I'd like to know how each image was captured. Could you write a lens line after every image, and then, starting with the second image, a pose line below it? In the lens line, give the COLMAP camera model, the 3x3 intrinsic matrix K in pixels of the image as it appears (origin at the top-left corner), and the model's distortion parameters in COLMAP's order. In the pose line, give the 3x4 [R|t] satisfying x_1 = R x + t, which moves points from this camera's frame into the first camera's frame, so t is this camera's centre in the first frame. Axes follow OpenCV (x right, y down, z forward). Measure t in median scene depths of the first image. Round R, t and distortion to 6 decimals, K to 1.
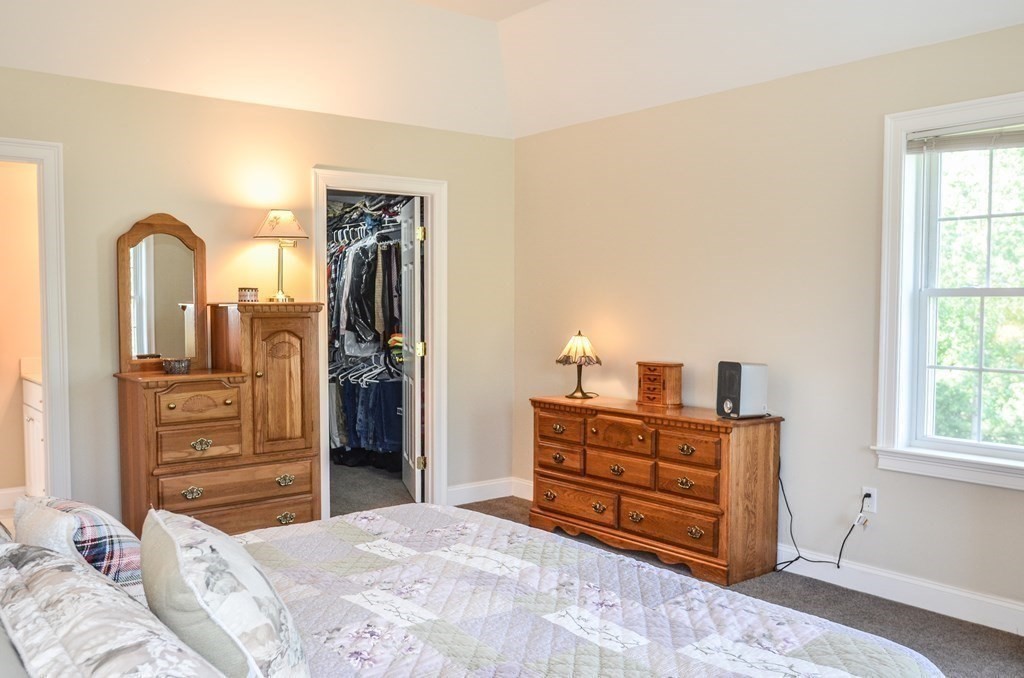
lens RADIAL K [[866.8, 0, 491.5], [0, 866.8, 346.4], [0, 0, 1]] dist [0.020744, -0.051459]
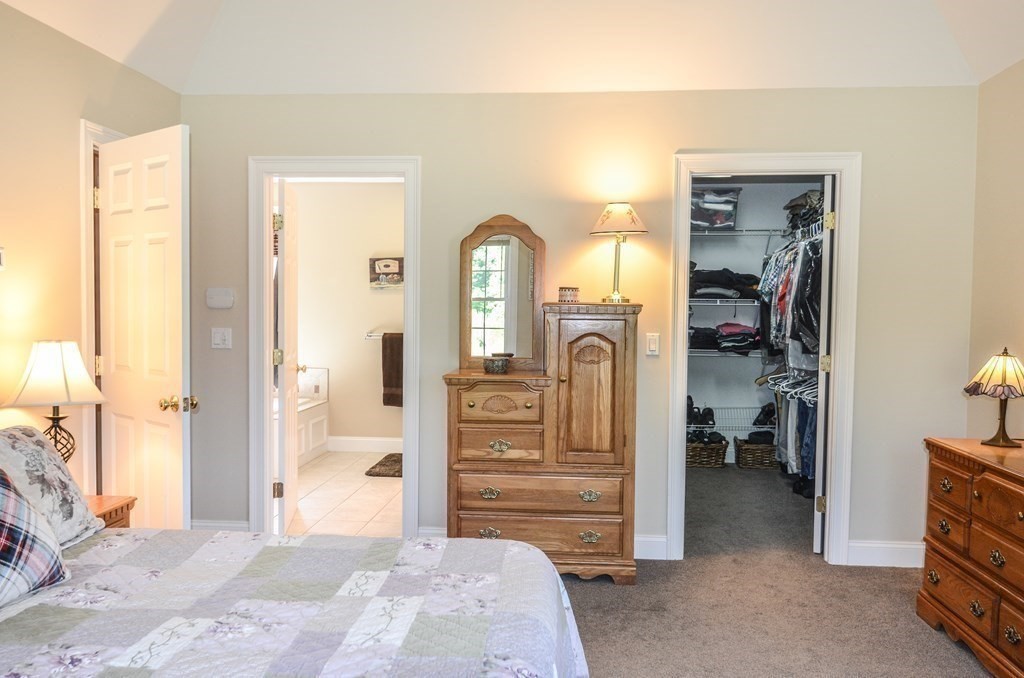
lens RADIAL K [[866.8, 0, 491.5], [0, 866.8, 346.4], [0, 0, 1]] dist [0.020744, -0.051459]
pose [[0.734705, 0.040084, -0.677202, 0.303338], [-0.045910, 0.998902, 0.009316, -0.008026], [0.676832, 0.024246, 0.735738, 0.247893]]
